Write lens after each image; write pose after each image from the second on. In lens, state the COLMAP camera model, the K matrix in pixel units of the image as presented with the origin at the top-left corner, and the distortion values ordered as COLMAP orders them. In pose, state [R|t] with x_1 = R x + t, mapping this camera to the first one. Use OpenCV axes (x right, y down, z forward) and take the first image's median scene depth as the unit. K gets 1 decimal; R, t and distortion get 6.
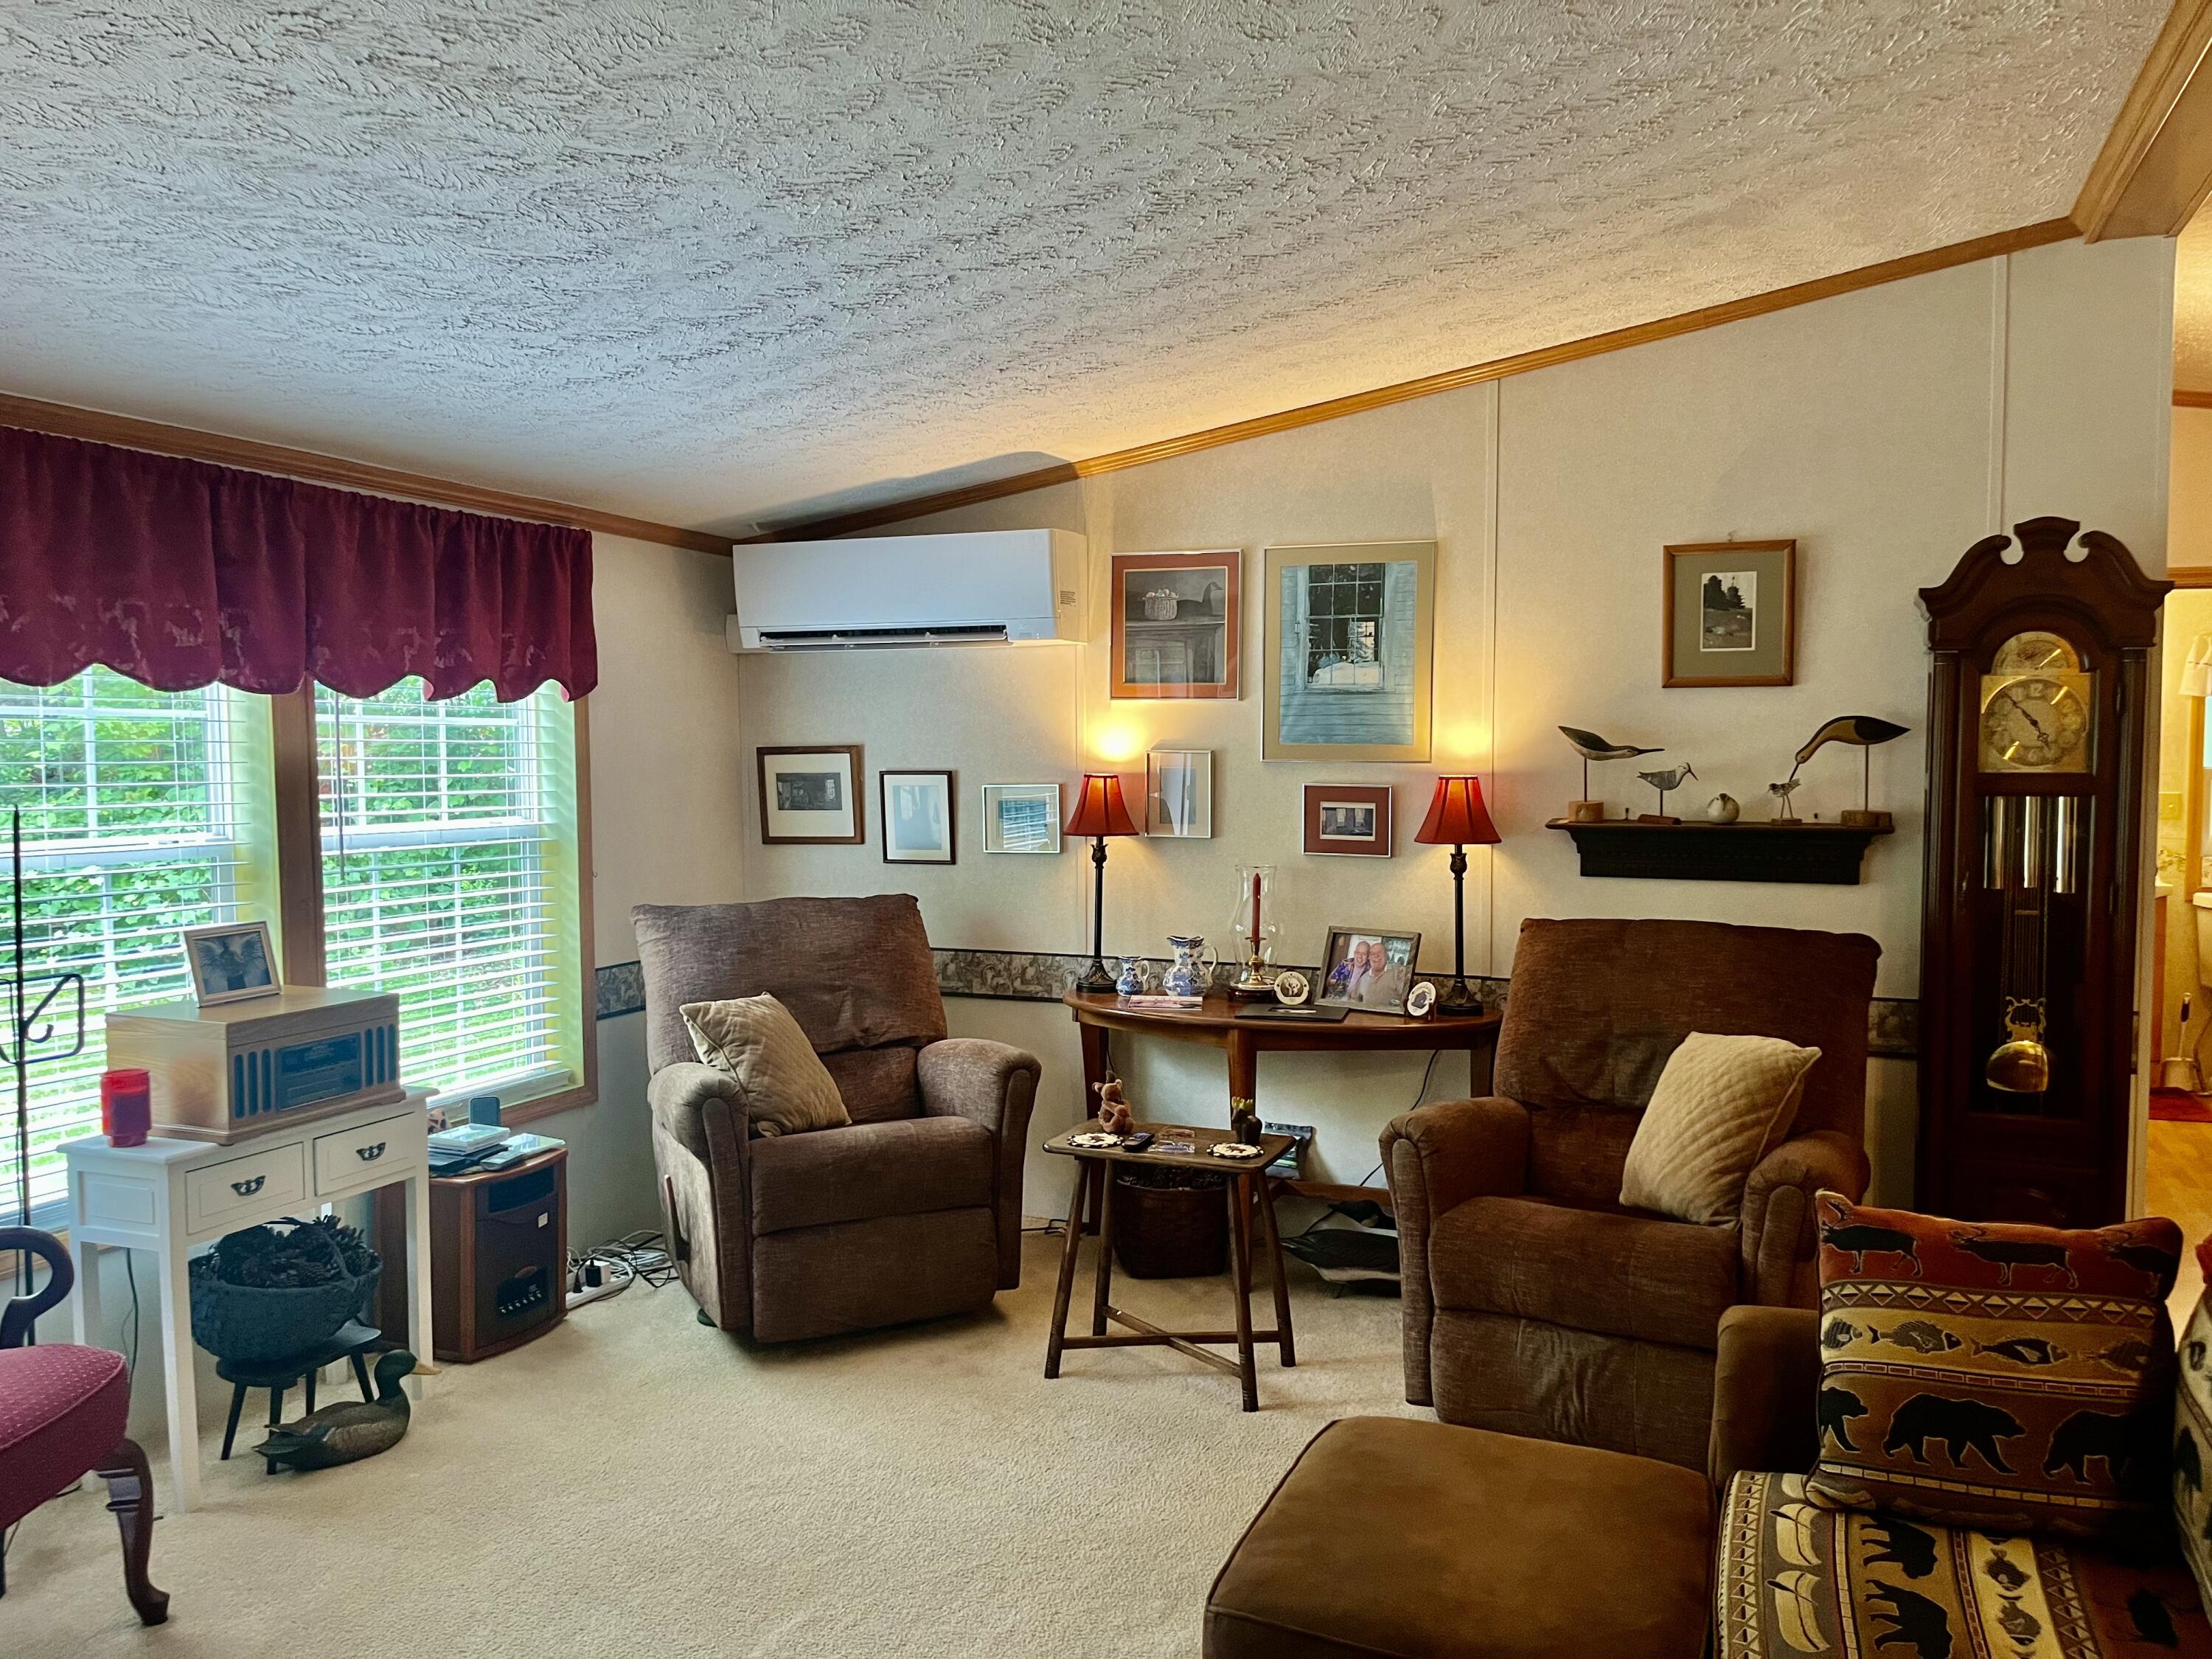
lens RADIAL K [[1663.7, 0, 1144.2], [0, 1663.7, 826.7], [0, 0, 1]] dist [0.078263, -0.116852]
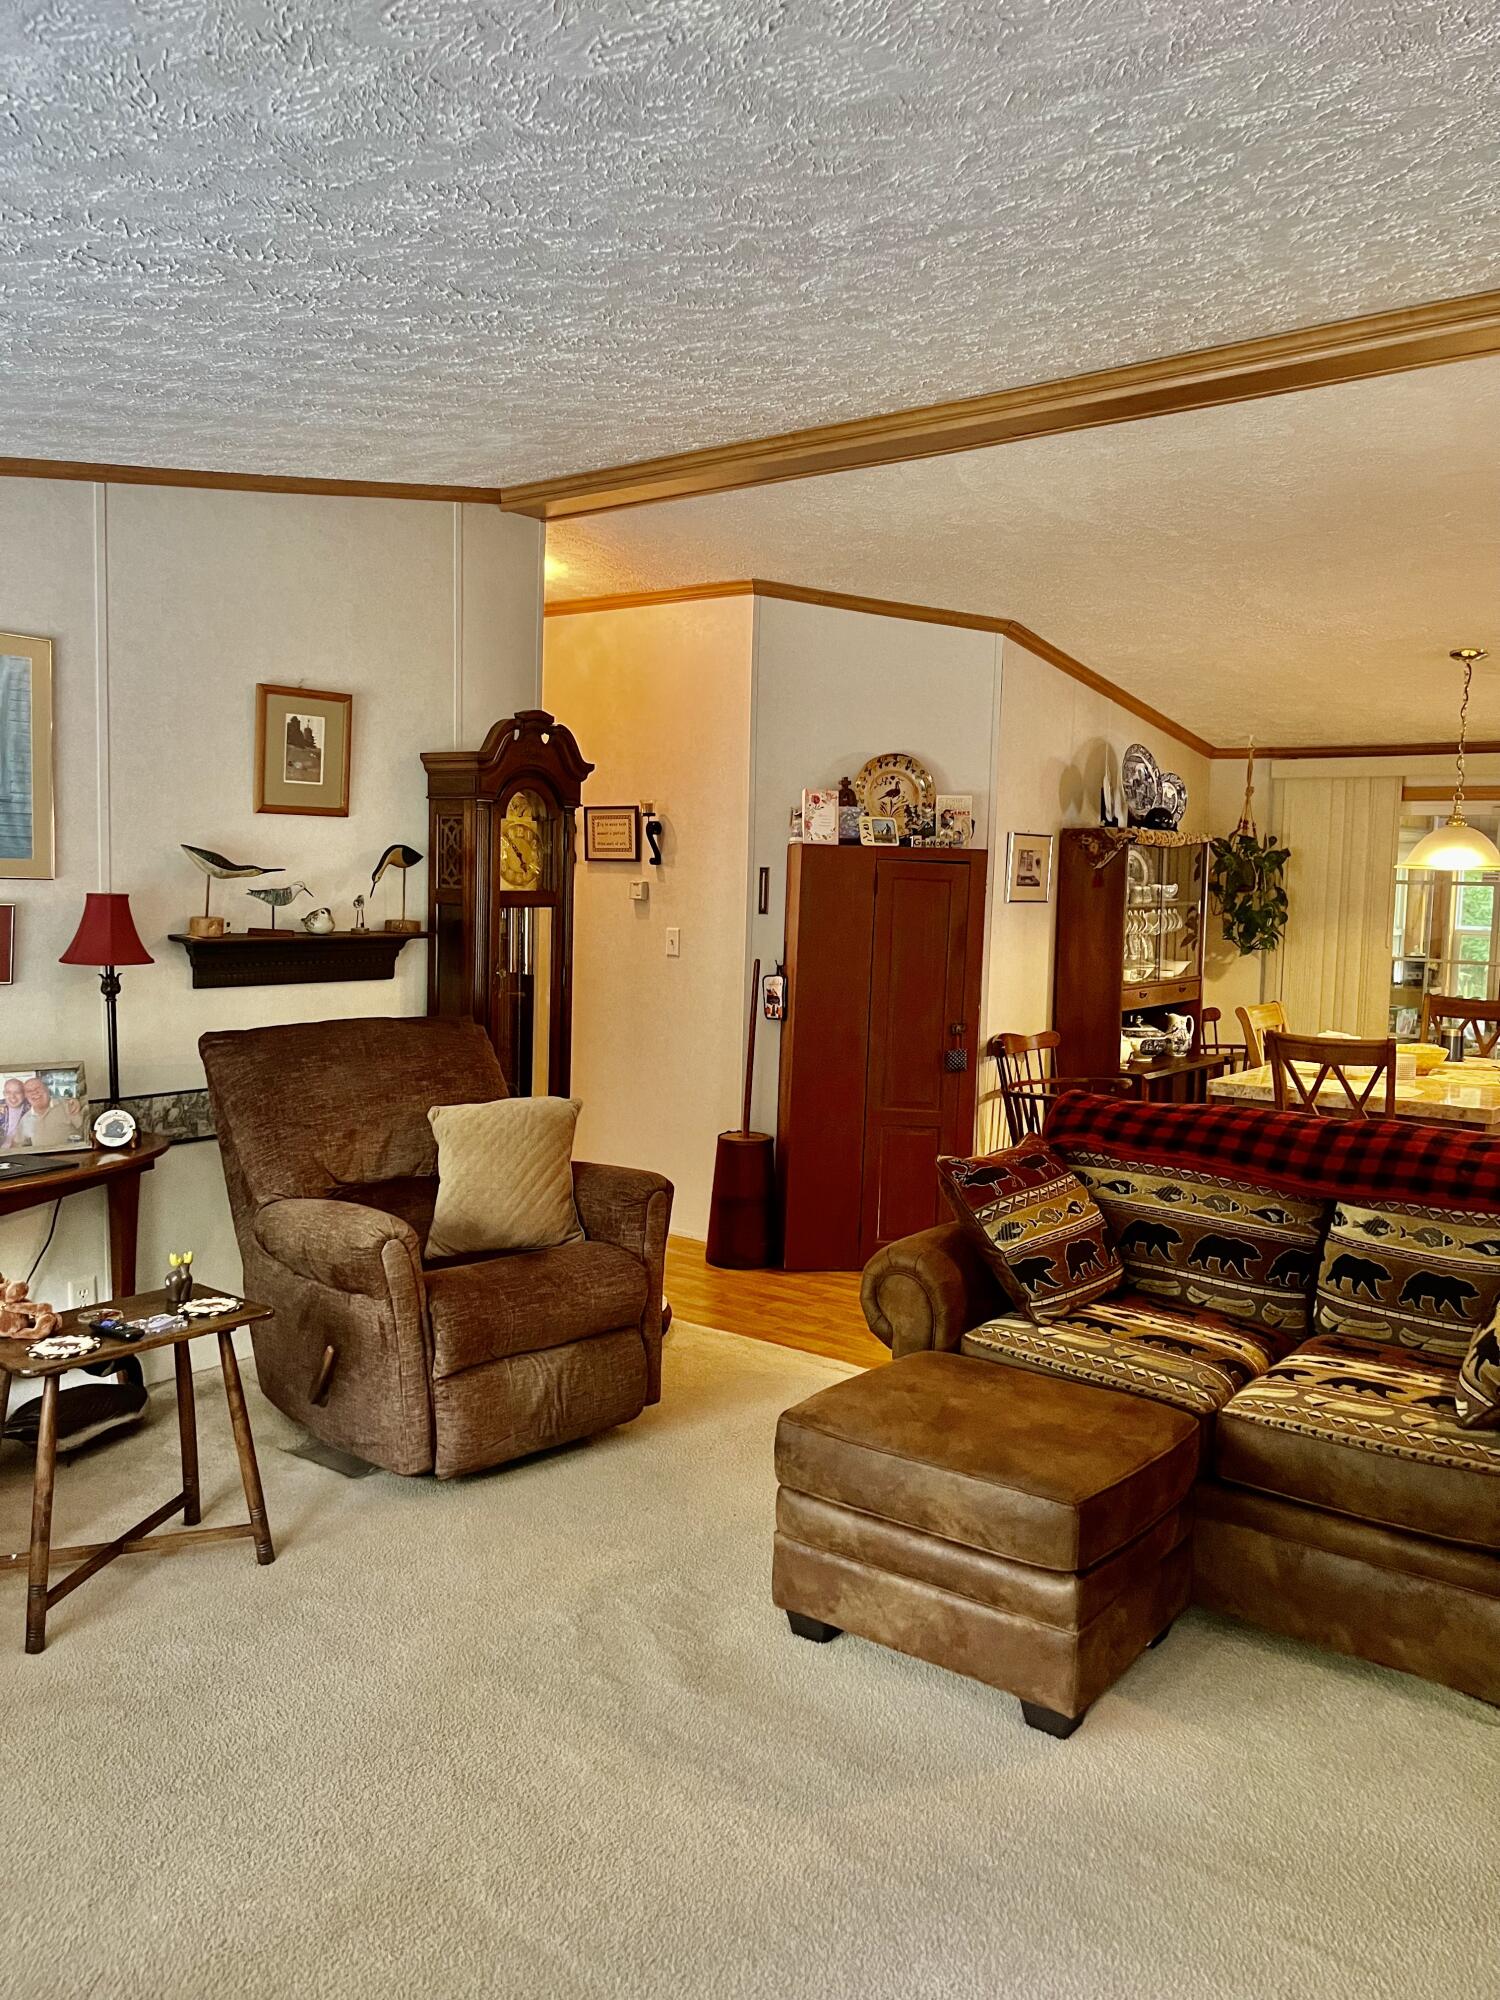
lens RADIAL K [[1504.3, 0, 750.1], [0, 1504.3, 984.1], [0, 0, 1]] dist [0.078263, -0.116852]
pose [[0.289706, -0.067755, 0.954714, -0.568535], [0.021114, 0.997701, 0.064399, -0.028268], [-0.956883, 0.001501, 0.290470, 0.408374]]
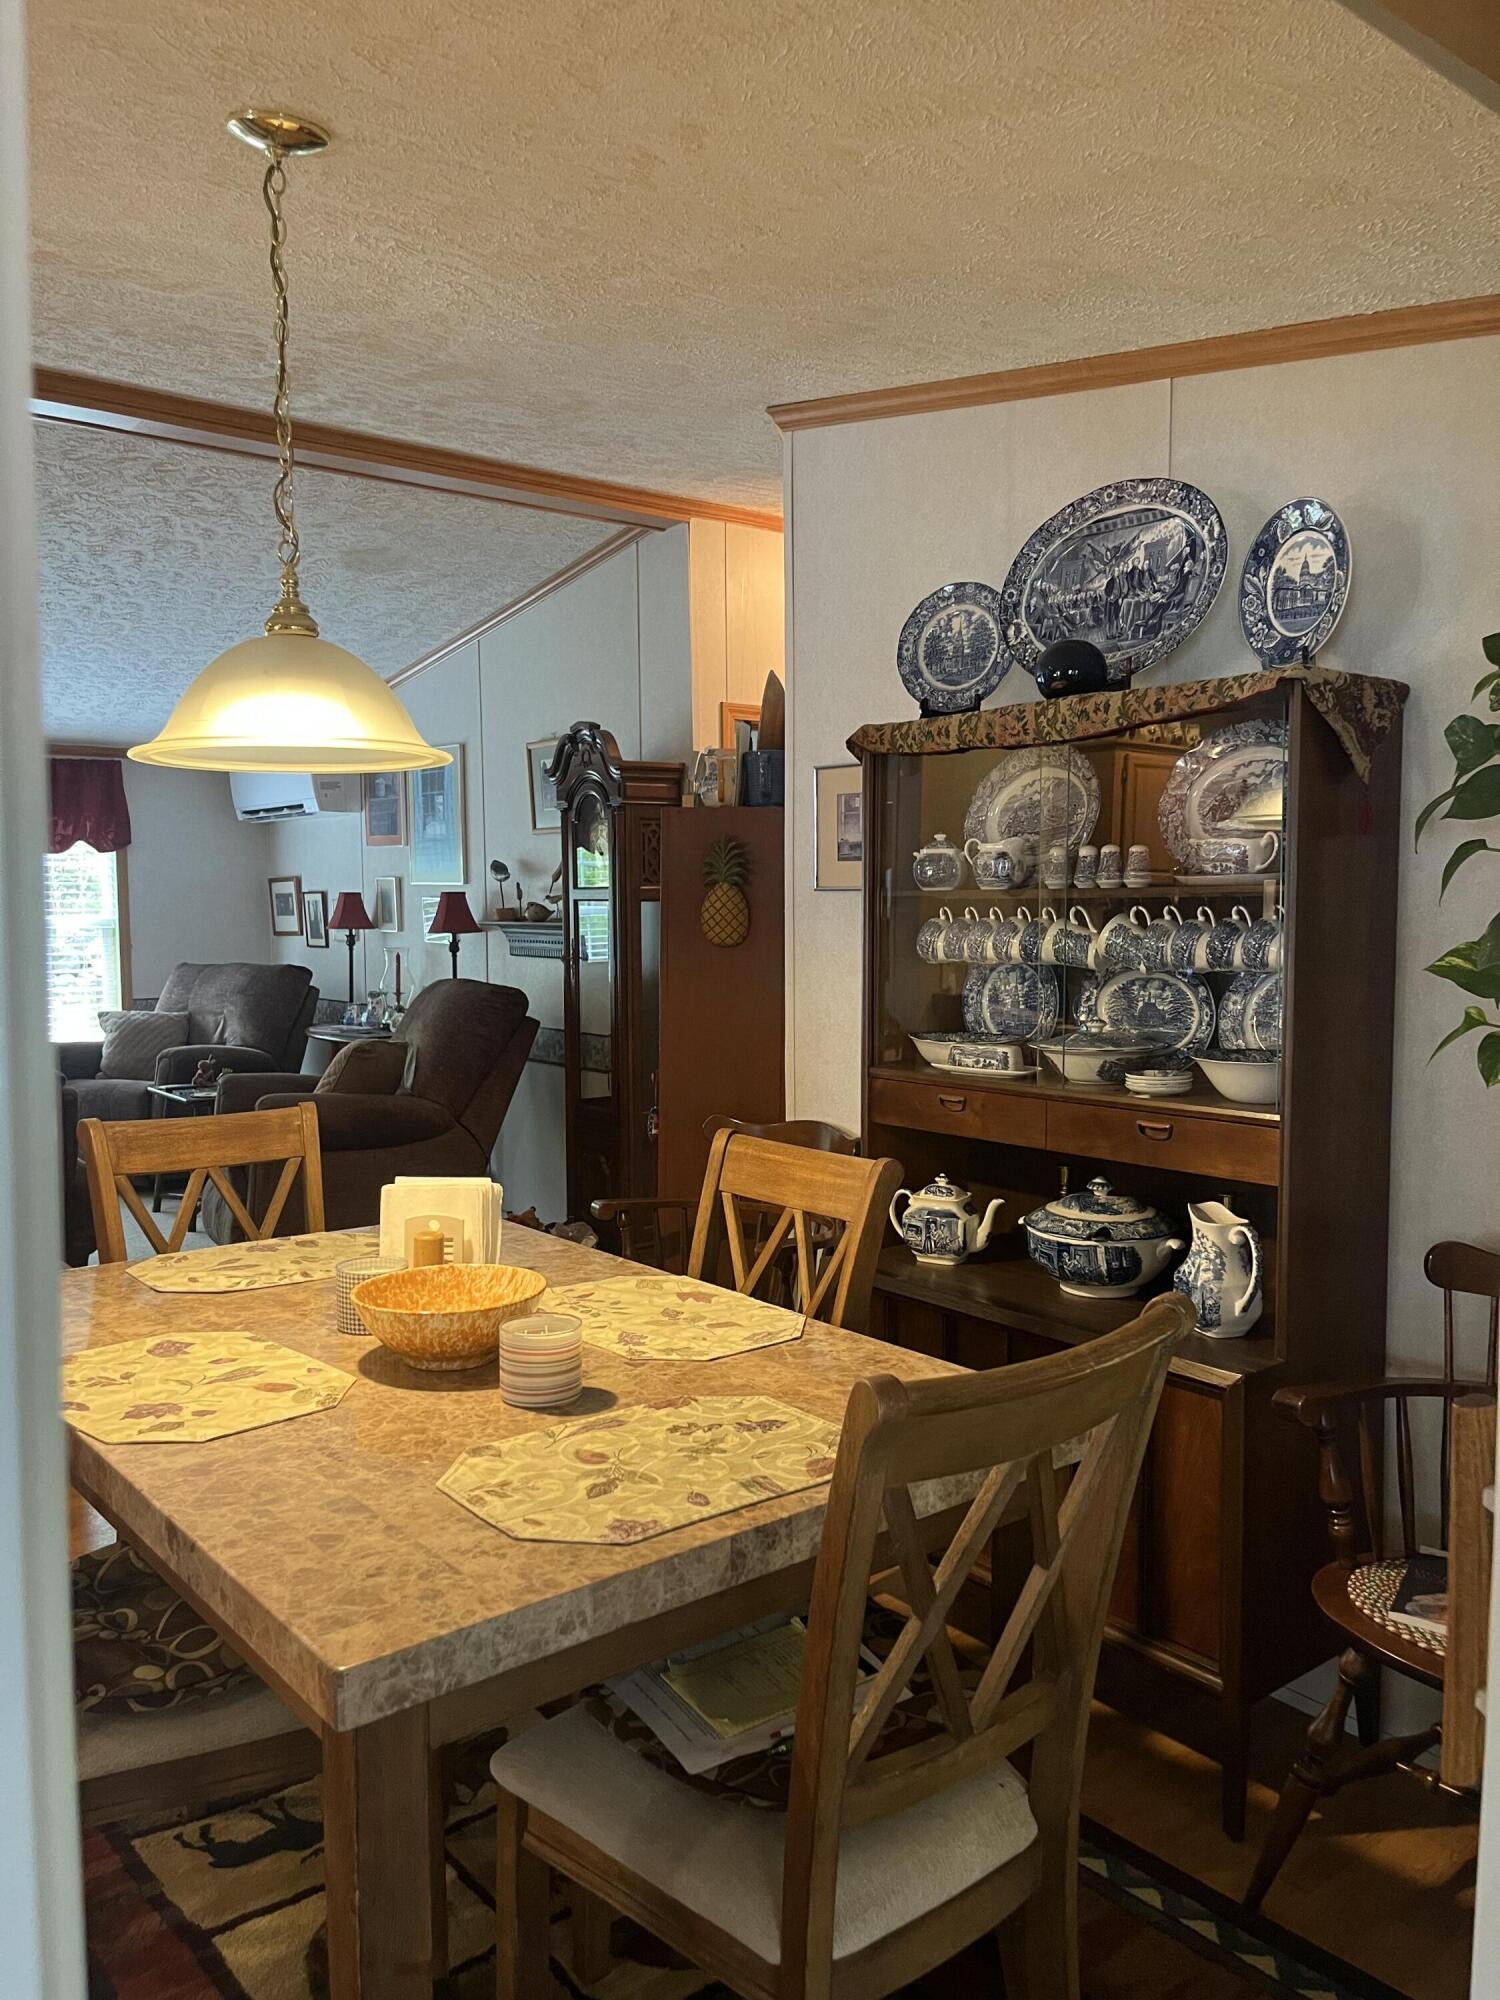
lens RADIAL K [[1504.1, 0, 750.0], [0, 1504.1, 1000.0], [0, 0, 1]] dist [0.078598, -0.124905]
pose [[0.871725, 0.031542, -0.488978, 1.198810], [-0.021260, 0.999421, 0.026568, 0.030315], [0.489533, -0.012765, 0.871891, -0.126302]]
